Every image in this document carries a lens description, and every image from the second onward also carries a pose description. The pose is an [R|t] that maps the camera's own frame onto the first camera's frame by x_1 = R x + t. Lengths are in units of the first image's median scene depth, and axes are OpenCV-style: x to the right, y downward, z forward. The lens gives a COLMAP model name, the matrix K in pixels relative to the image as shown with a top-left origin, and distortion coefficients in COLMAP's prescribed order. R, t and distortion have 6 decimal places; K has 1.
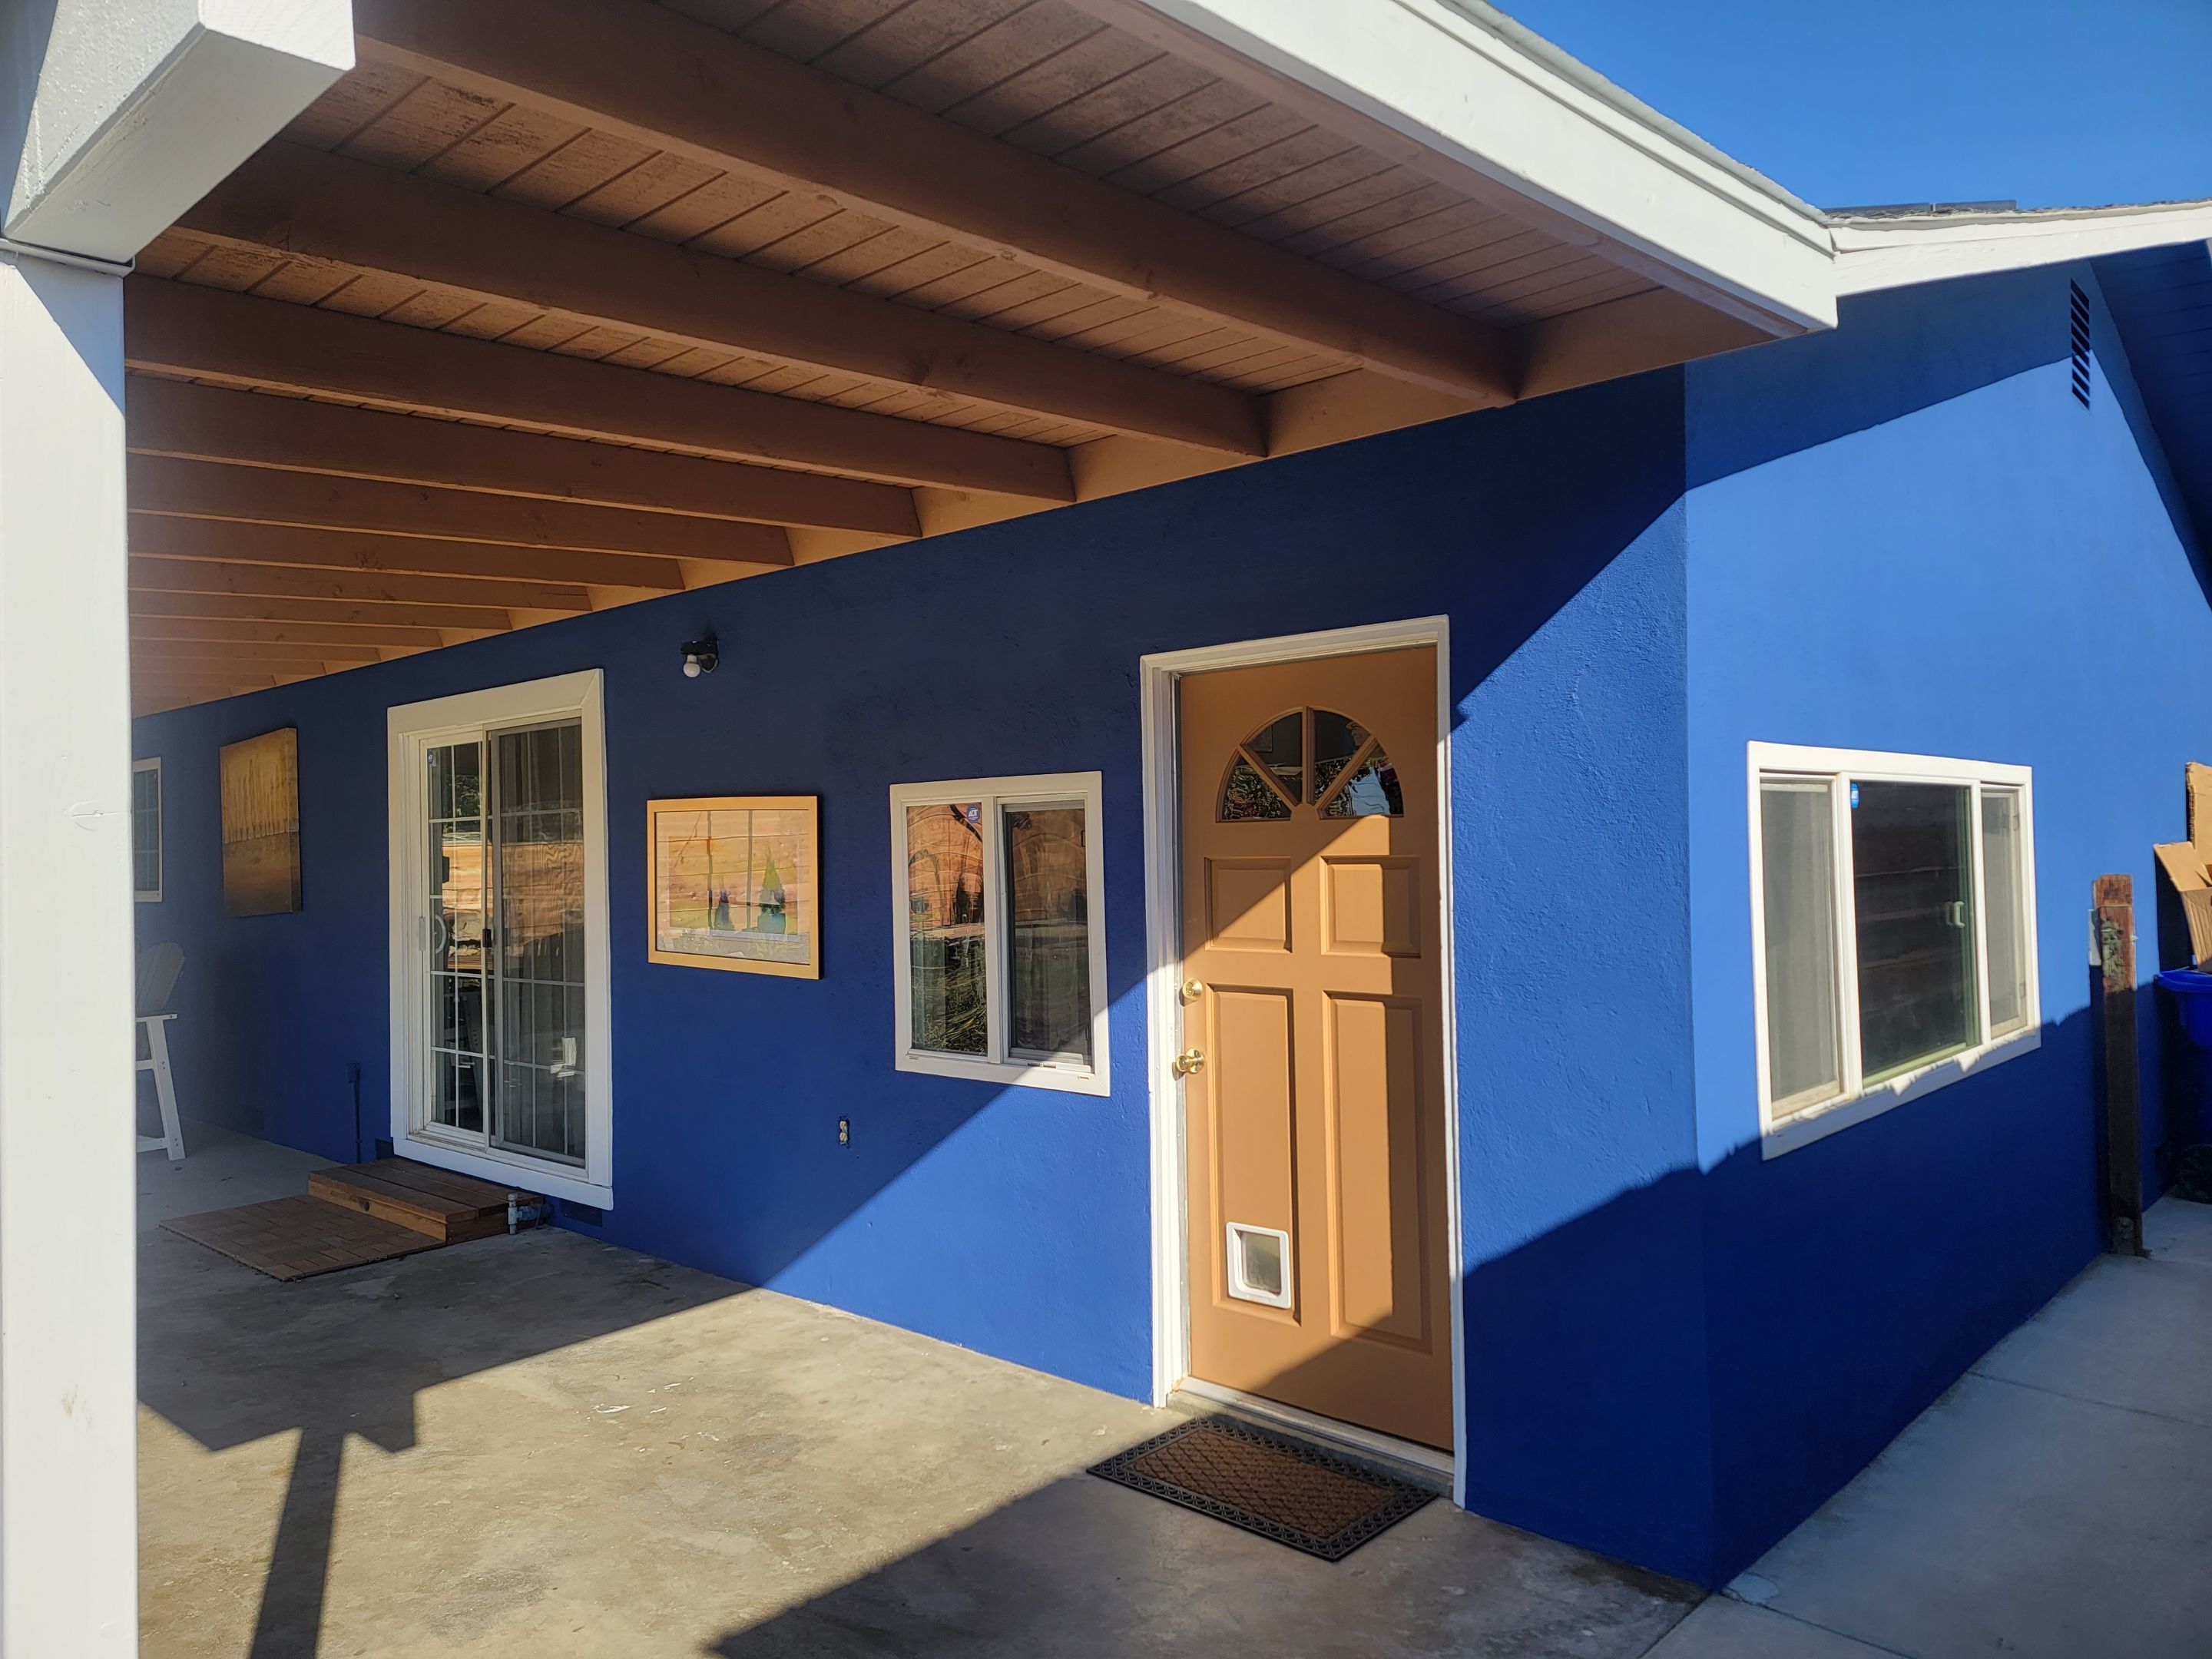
lens RADIAL K [[1522.3, 0, 1112.2], [0, 1522.3, 873.9], [0, 0, 1]] dist [0.066493, -0.078221]
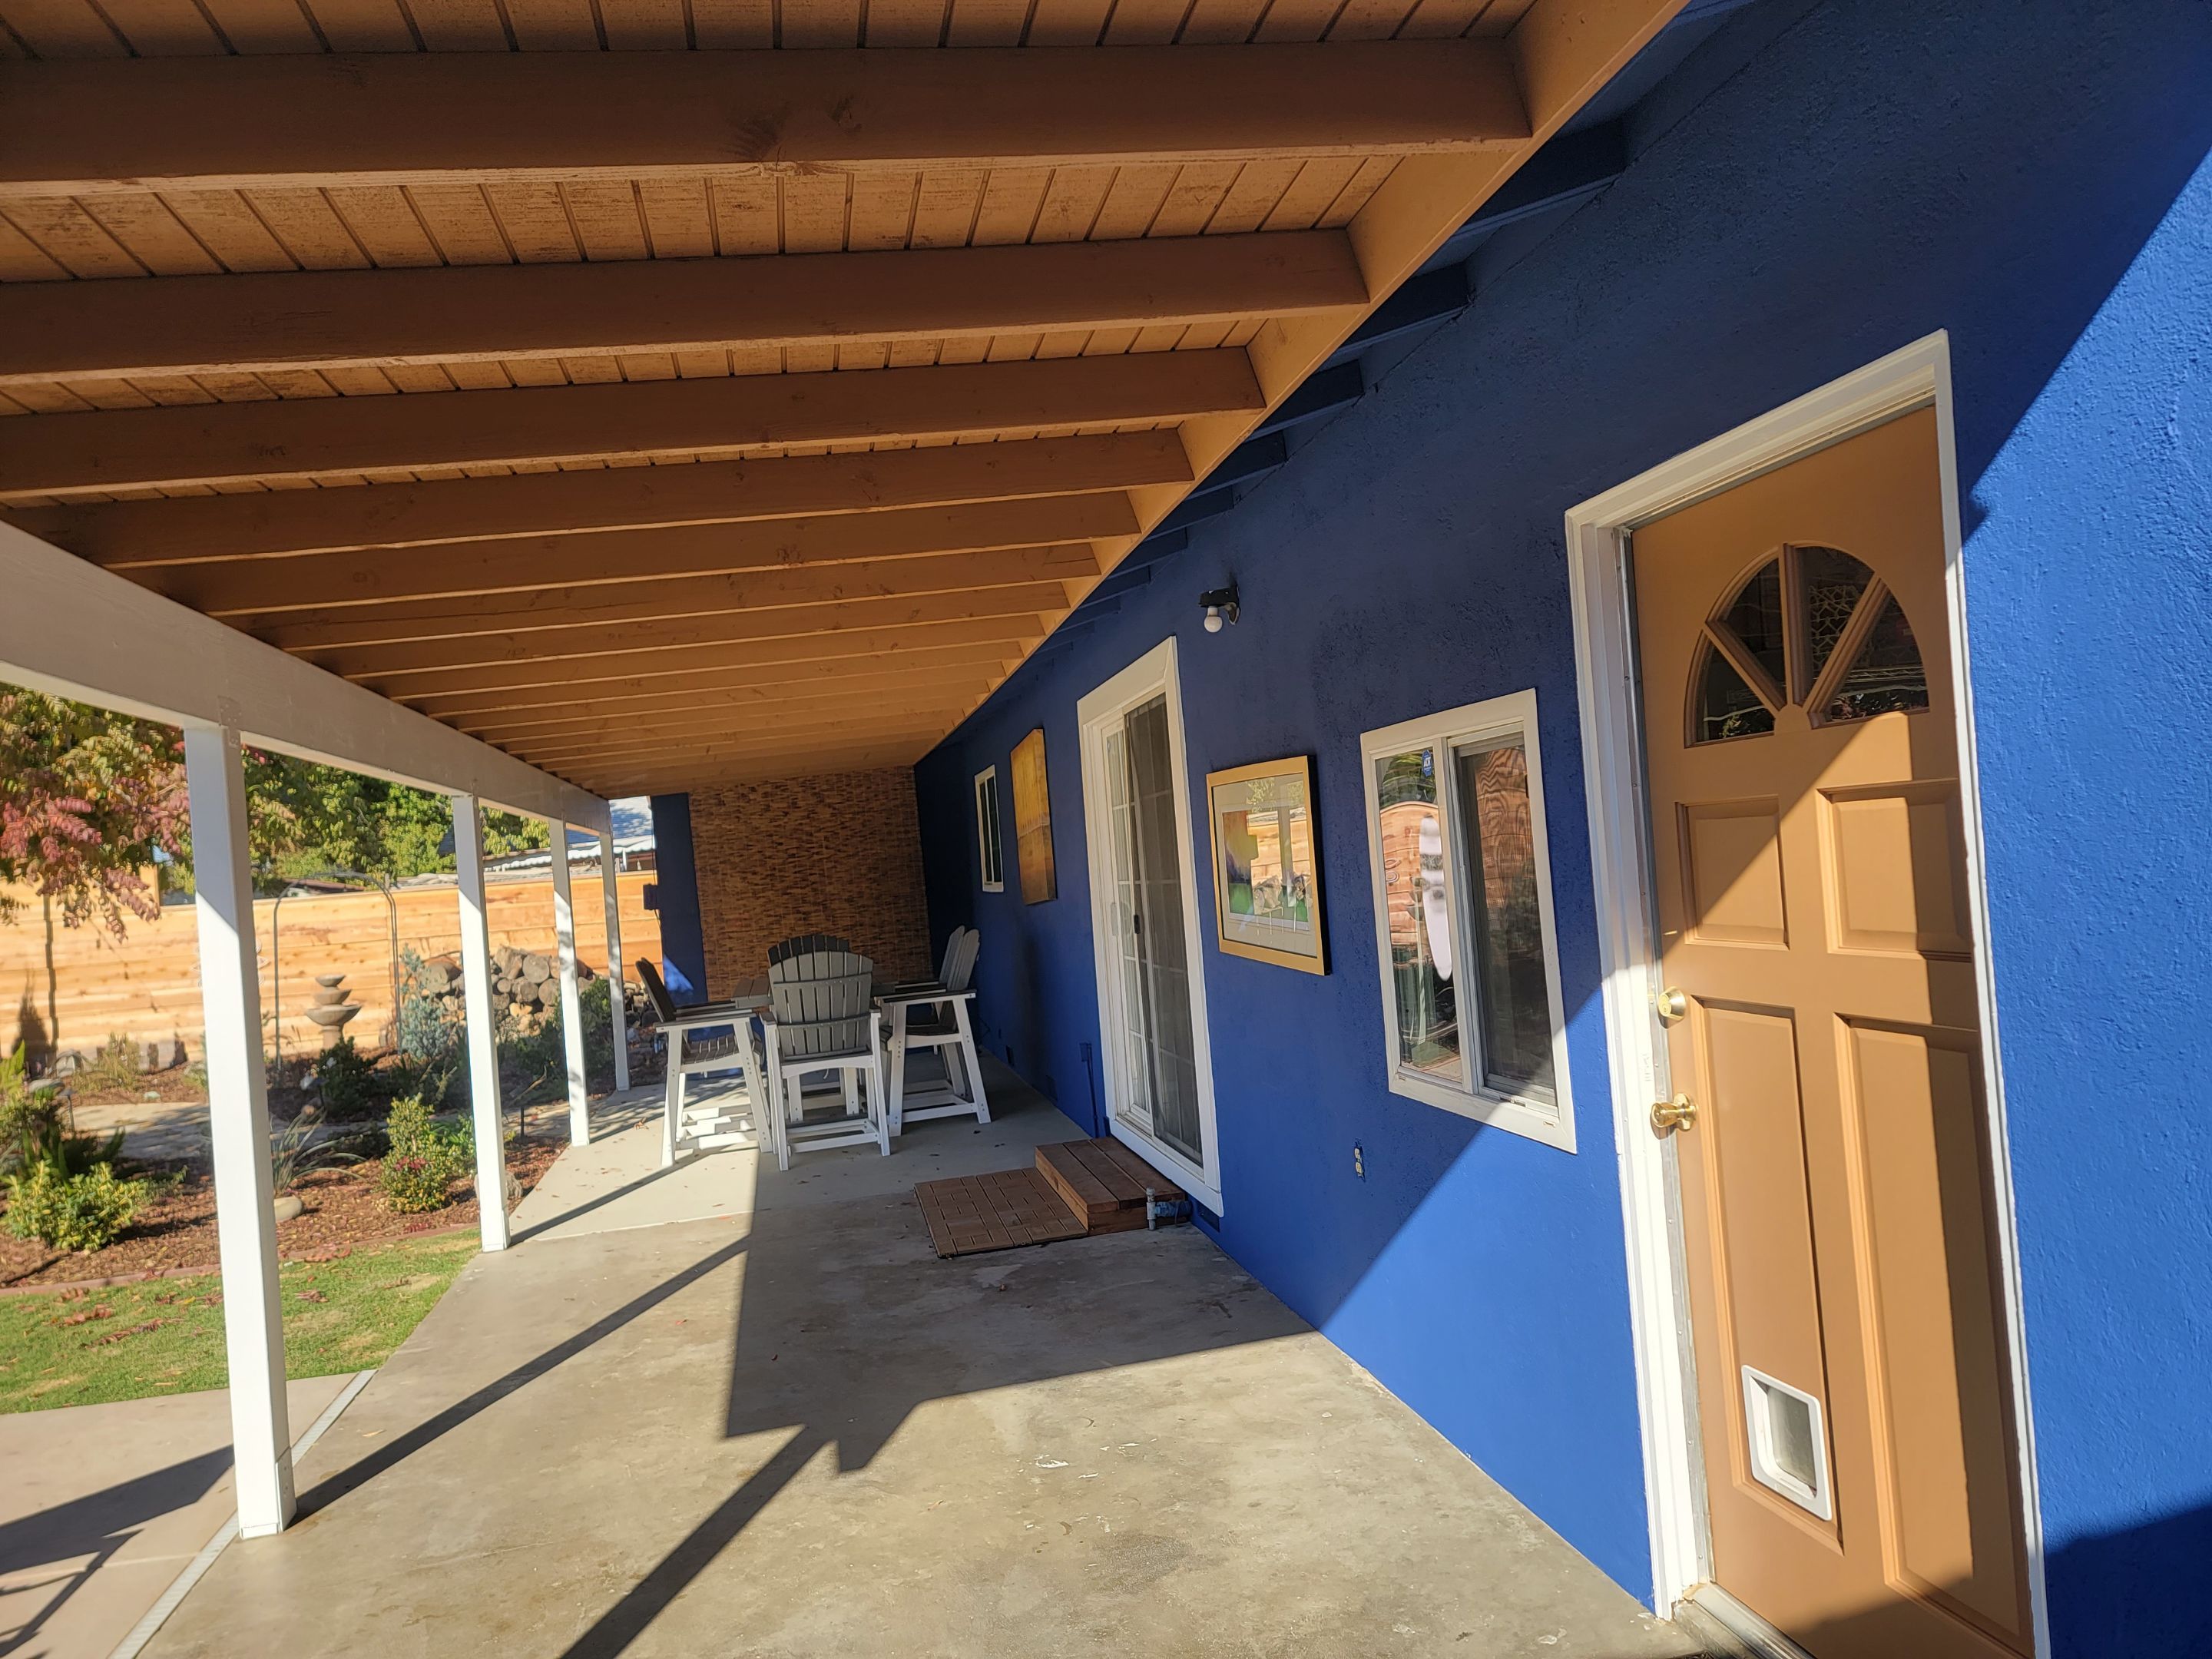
lens RADIAL K [[1522.3, 0, 1112.2], [0, 1522.3, 873.9], [0, 0, 1]] dist [0.066493, -0.078221]
pose [[0.810638, -0.041112, -0.584102, 0.246008], [0.056346, 0.998380, 0.007929, 0.001105], [0.582830, -0.039340, 0.811642, 0.321295]]
